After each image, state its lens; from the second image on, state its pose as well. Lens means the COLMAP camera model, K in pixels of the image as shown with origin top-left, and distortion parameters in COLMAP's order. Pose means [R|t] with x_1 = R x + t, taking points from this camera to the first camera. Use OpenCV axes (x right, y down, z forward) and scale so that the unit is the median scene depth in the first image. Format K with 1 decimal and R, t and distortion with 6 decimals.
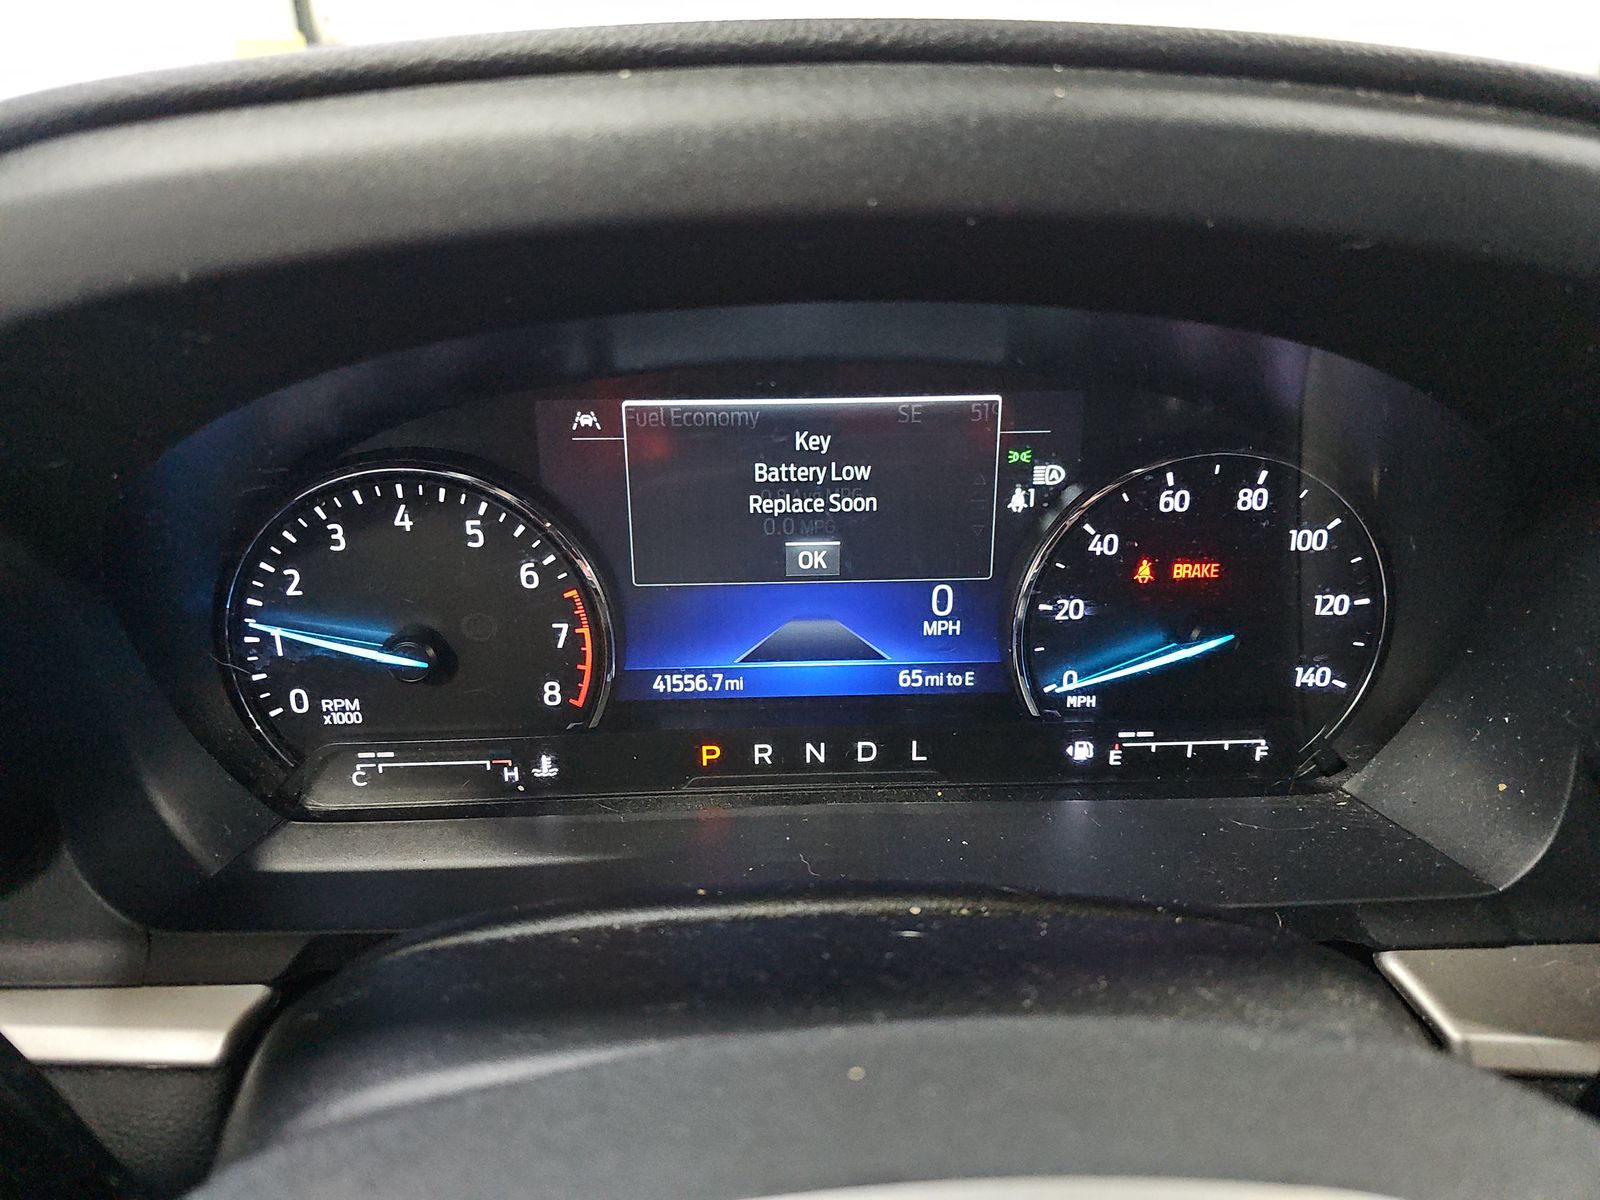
lens RADIAL K [[1095.4, 0, 799.3], [0, 1095.4, 588.7], [0, 0, 1]] dist [-0.001267, -0.002324]
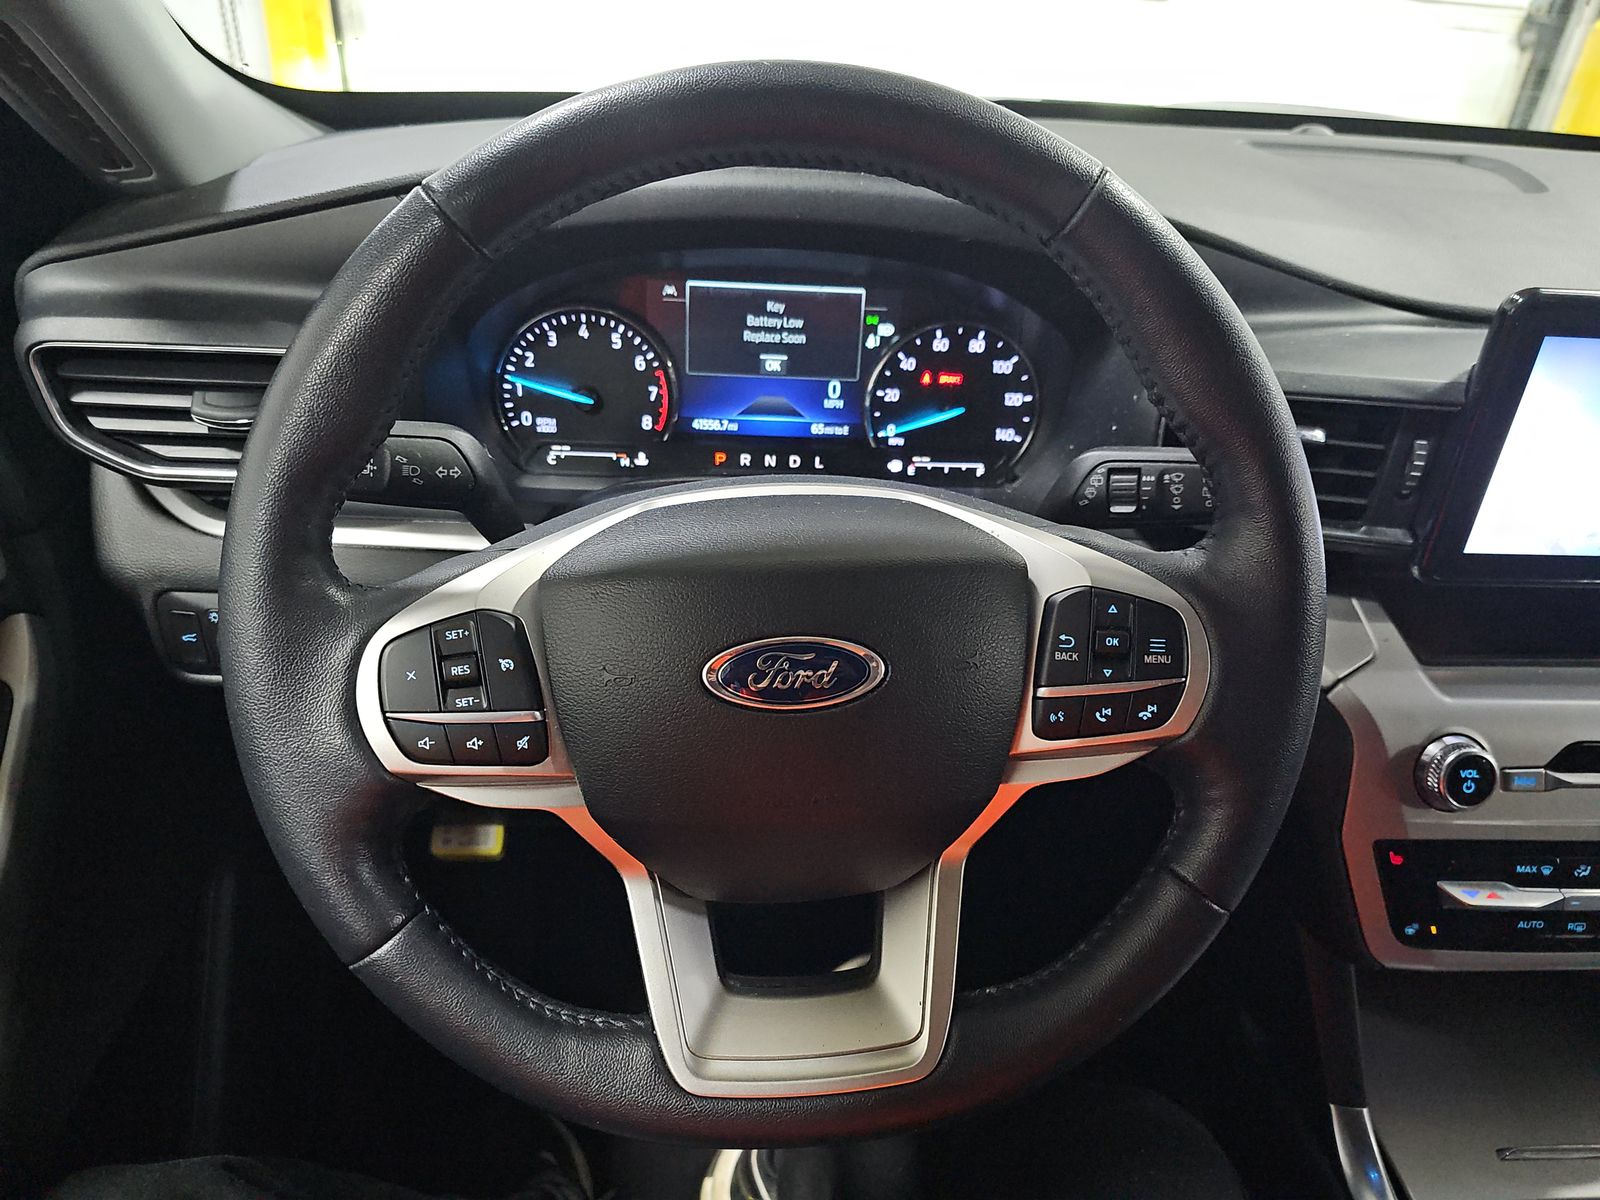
lens RADIAL K [[1074.0, 0, 805.0], [0, 1074.0, 606.9], [0, 0, 1]] dist [0.038681, -0.023993]
pose [[0.997942, 0.047798, 0.042751, 0.006852], [-0.052040, 0.993180, 0.104333, 0.220469], [-0.037472, -0.106343, 0.993623, -1.132170]]
